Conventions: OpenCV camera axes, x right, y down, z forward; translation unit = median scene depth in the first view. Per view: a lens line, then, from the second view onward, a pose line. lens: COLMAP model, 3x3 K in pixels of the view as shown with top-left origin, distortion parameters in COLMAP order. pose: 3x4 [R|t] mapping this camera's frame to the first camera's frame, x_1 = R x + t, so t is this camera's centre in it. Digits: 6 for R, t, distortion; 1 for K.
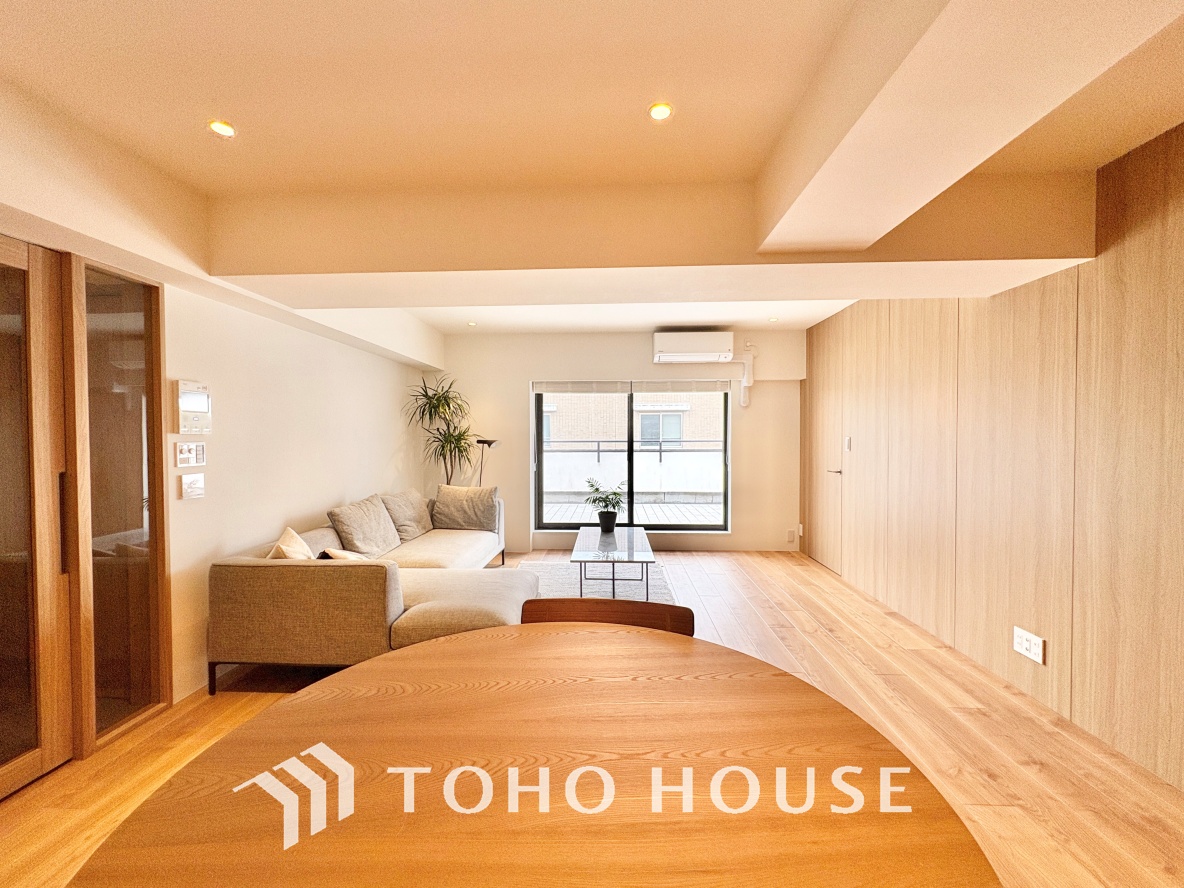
lens RADIAL K [[473.6, 0, 591.6], [0, 473.6, 444.8], [0, 0, 1]] dist [-0.000005, 0.000530]
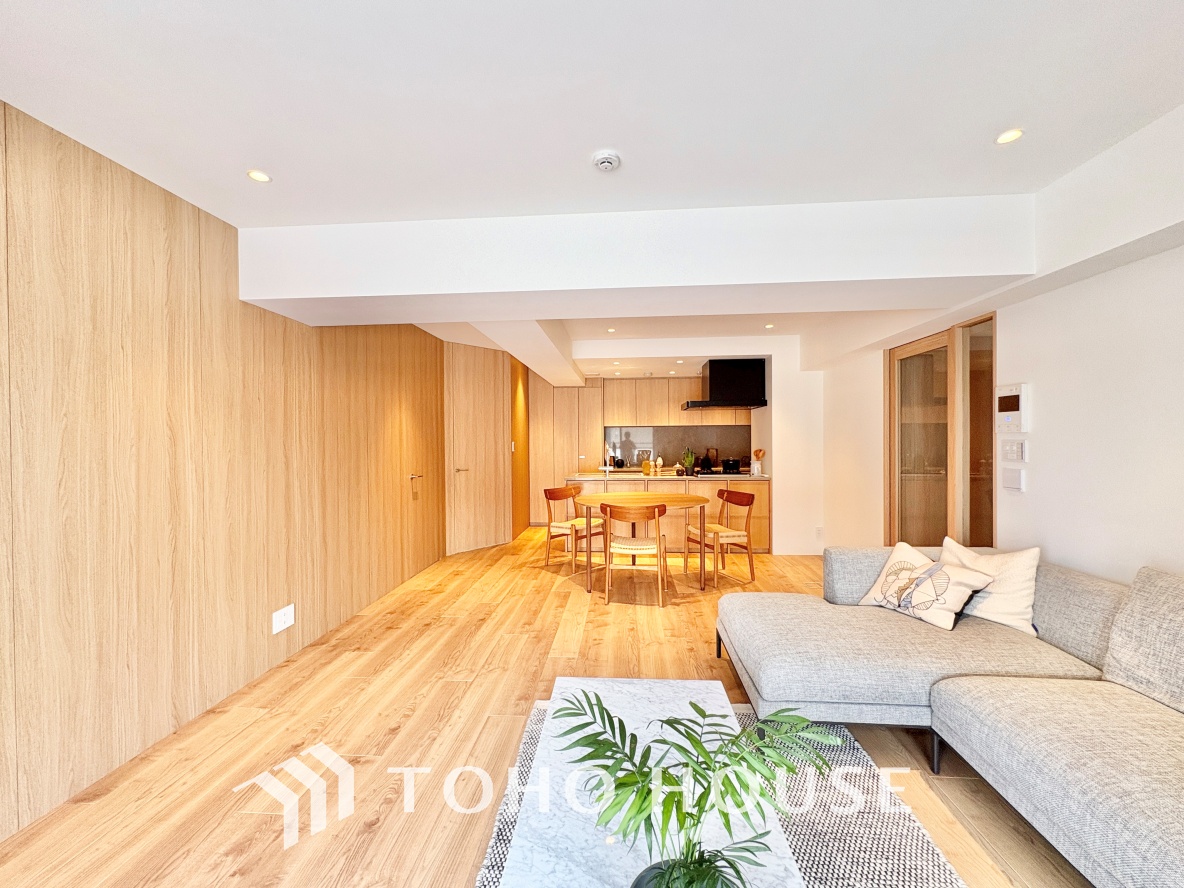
lens RADIAL K [[473.6, 0, 591.5], [0, 473.6, 445.4], [0, 0, 1]] dist [-0.000005, 0.000530]
pose [[-0.999642, 0.012213, 0.023826, 0.060460], [0.012954, 0.999429, 0.031194, -0.021151], [-0.023432, 0.031491, -0.999229, 1.132581]]
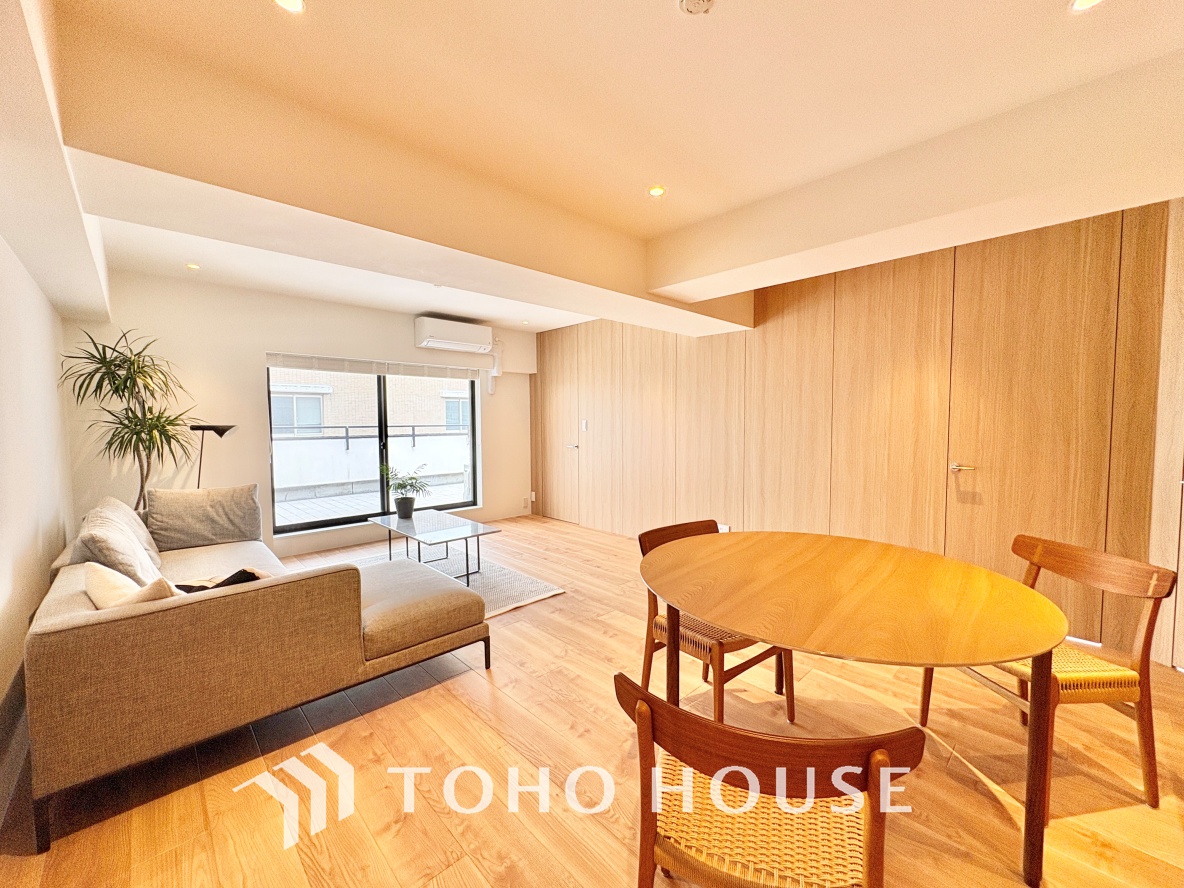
lens RADIAL K [[473.6, 0, 591.0], [0, 473.6, 443.5], [0, 0, 1]] dist [-0.000005, 0.000530]
pose [[0.689794, -0.037278, 0.723045, -0.393075], [0.018448, 0.999254, 0.033919, 0.004231], [-0.723771, -0.010059, 0.689967, 0.051809]]
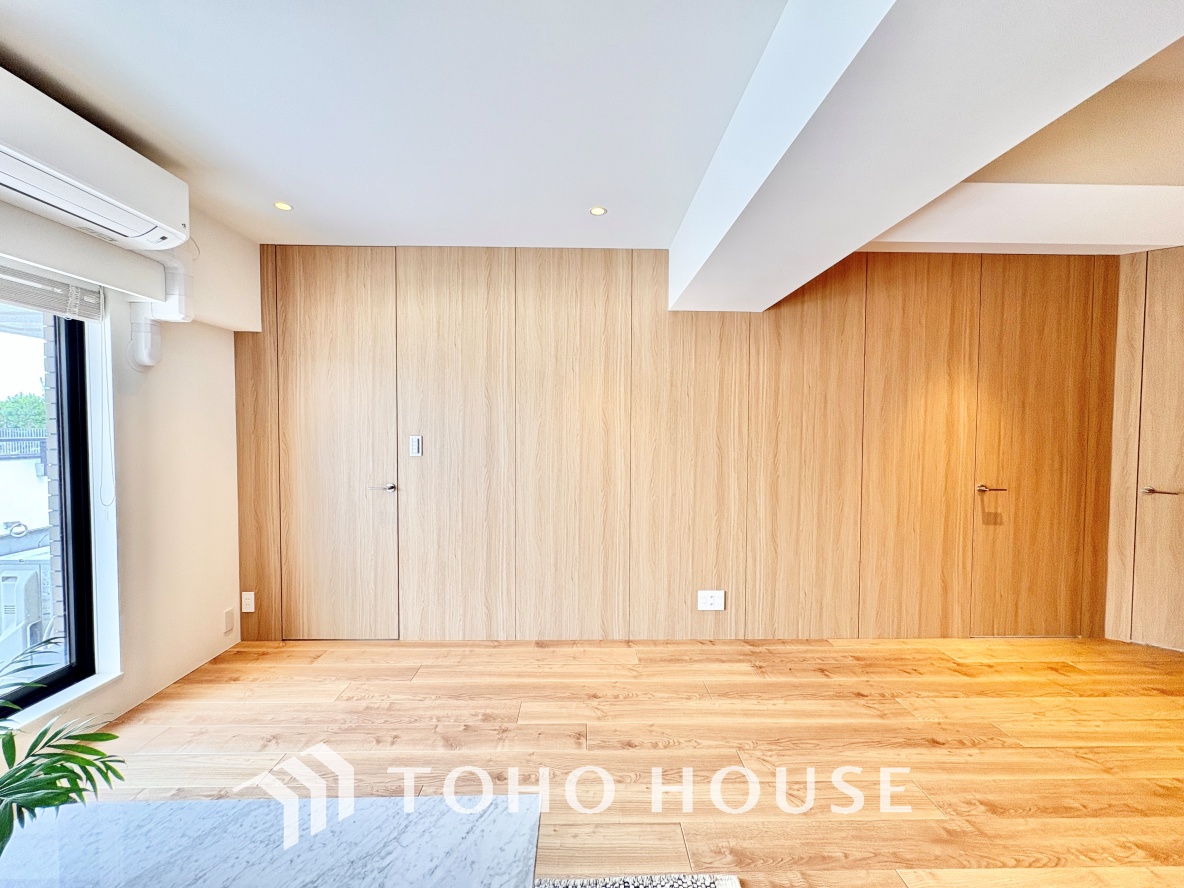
lens RADIAL K [[473.6, 0, 591.0], [0, 473.6, 444.8], [0, 0, 1]] dist [-0.000005, 0.000530]
pose [[-0.069337, -0.031727, 0.997089, -0.158136], [0.014822, 0.999351, 0.032829, -0.020283], [-0.997483, 0.017055, -0.068822, 0.734399]]
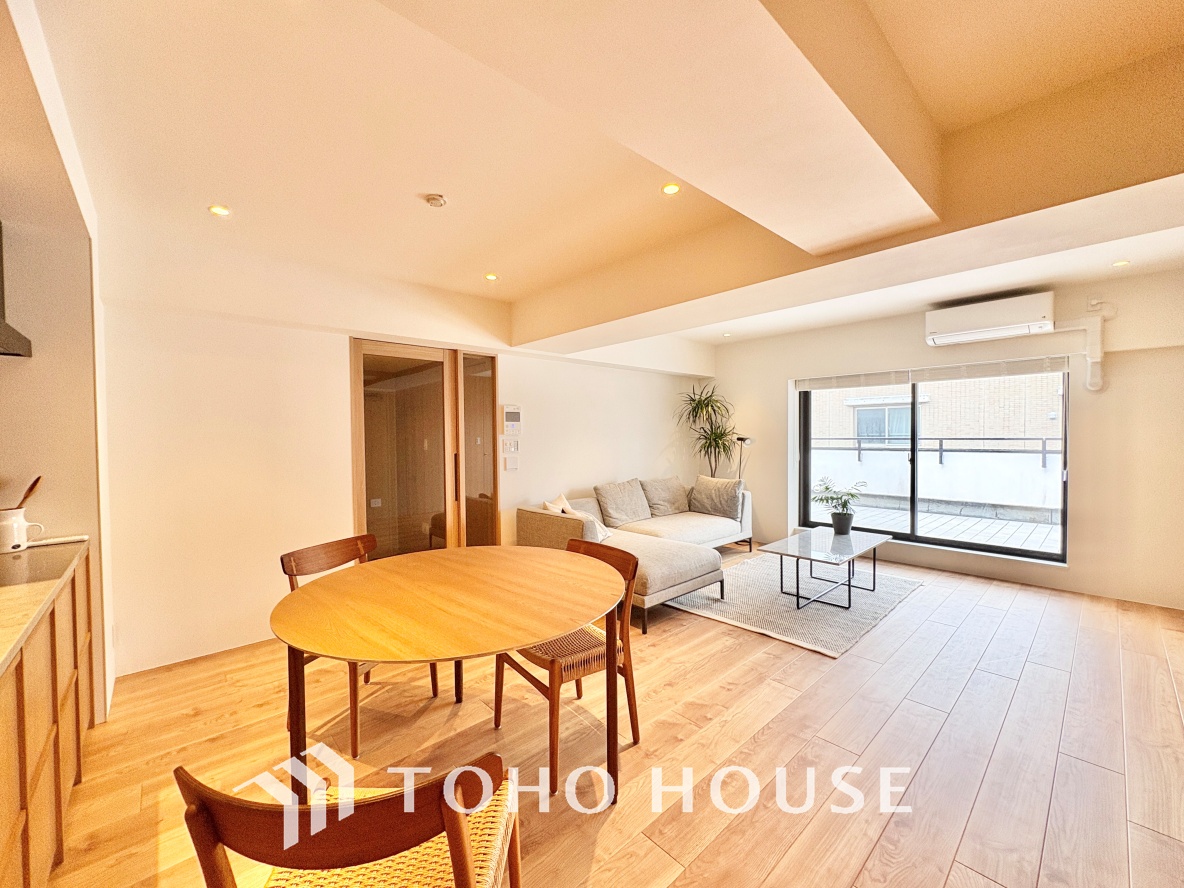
lens RADIAL K [[473.6, 0, 591.9], [0, 473.6, 442.7], [0, 0, 1]] dist [-0.000005, 0.000530]
pose [[0.709134, 0.008831, -0.705019, 0.340588], [-0.006190, 0.999961, 0.006299, -0.002934], [0.705047, -0.000103, 0.709161, -0.031221]]
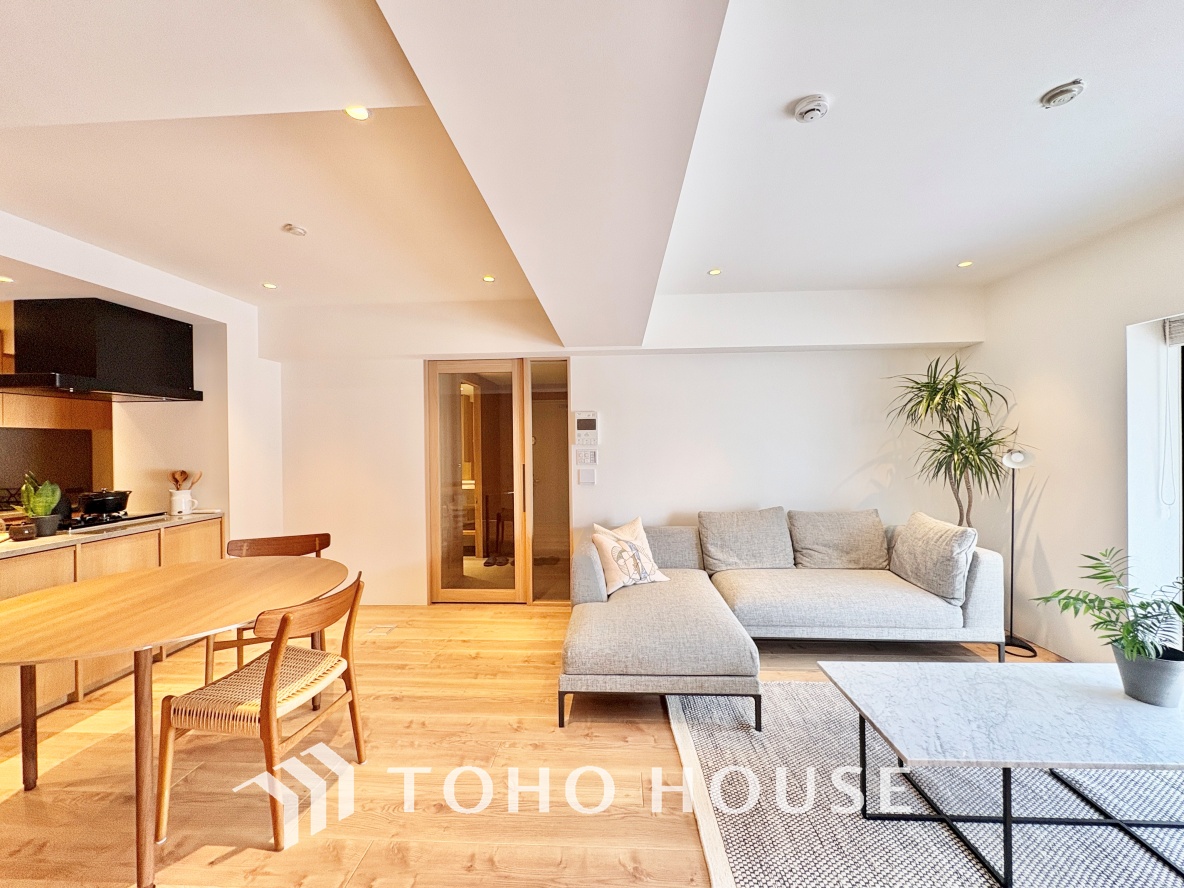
lens RADIAL K [[473.6, 0, 591.2], [0, 473.6, 443.2], [0, 0, 1]] dist [-0.000005, 0.000530]
pose [[-0.002938, 0.006378, -0.999975, 0.404344], [-0.007823, 0.999949, 0.006400, -0.019824], [0.999965, 0.007841, -0.002888, 0.542469]]
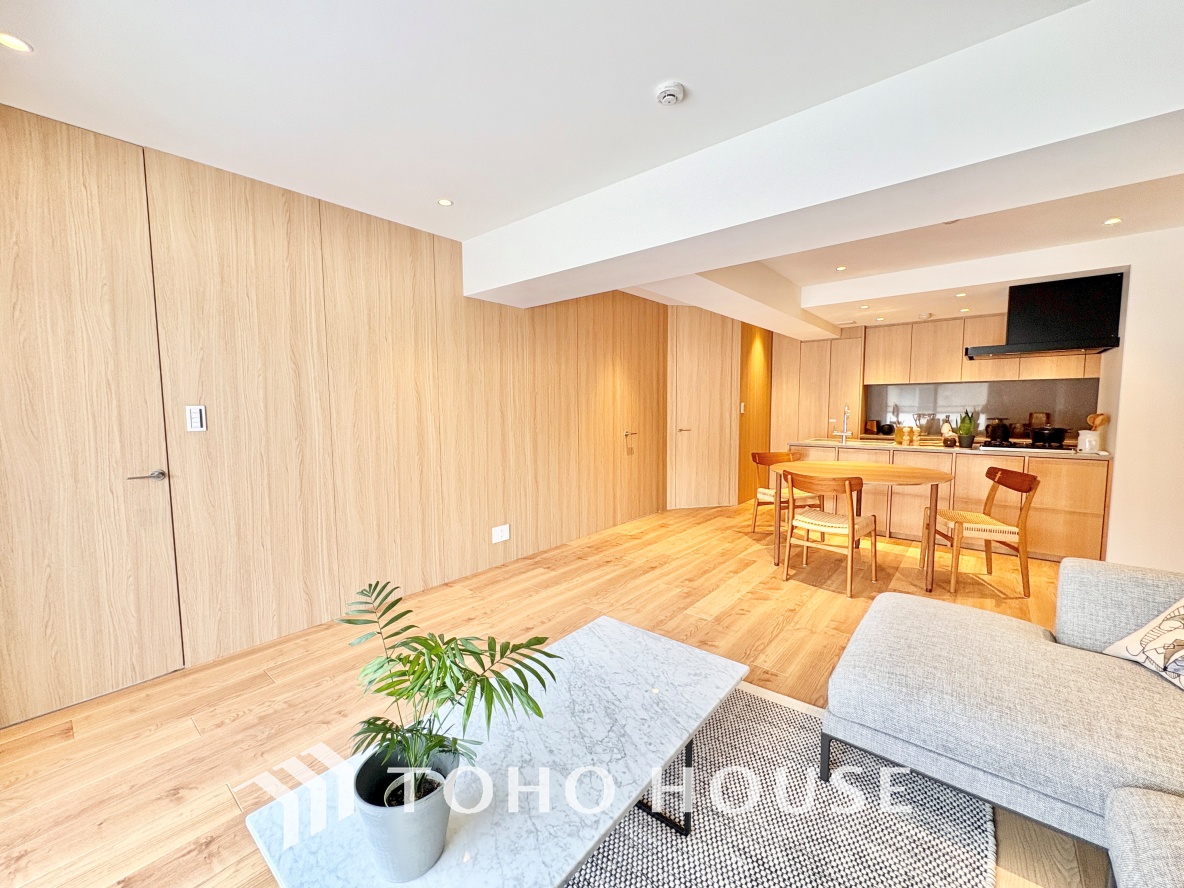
lens RADIAL K [[473.6, 0, 591.5], [0, 473.6, 444.1], [0, 0, 1]] dist [-0.000005, 0.000530]
pose [[-0.797177, -0.039574, 0.602448, -0.142468], [0.022459, 0.995215, 0.095092, -0.012337], [-0.603328, 0.089336, -0.792473, 1.078147]]
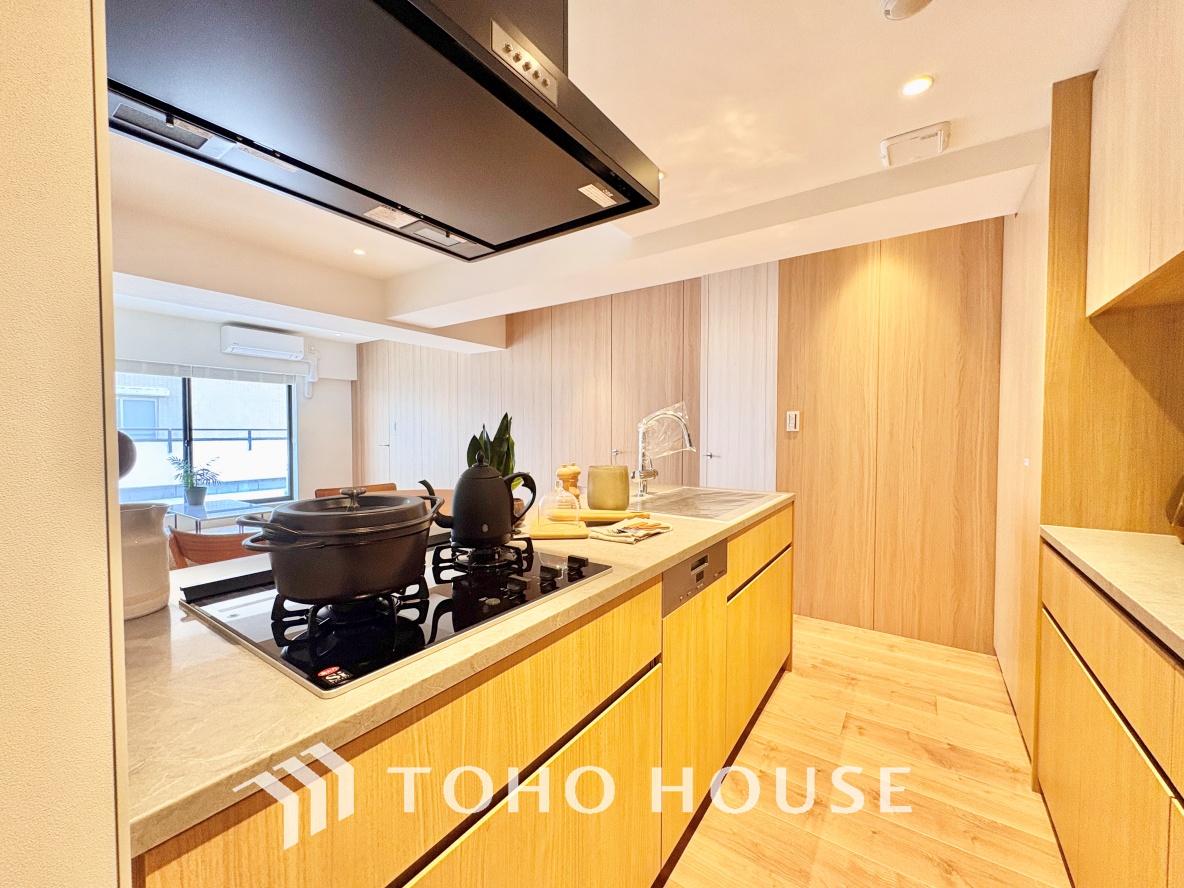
lens RADIAL K [[473.6, 0, 592.0], [0, 473.6, 444.3], [0, 0, 1]] dist [-0.000005, 0.000530]
pose [[0.533048, -0.021833, 0.845803, -0.390174], [0.015597, 0.999751, 0.015977, 0.038778], [-0.845941, 0.004675, 0.533256, -0.341338]]
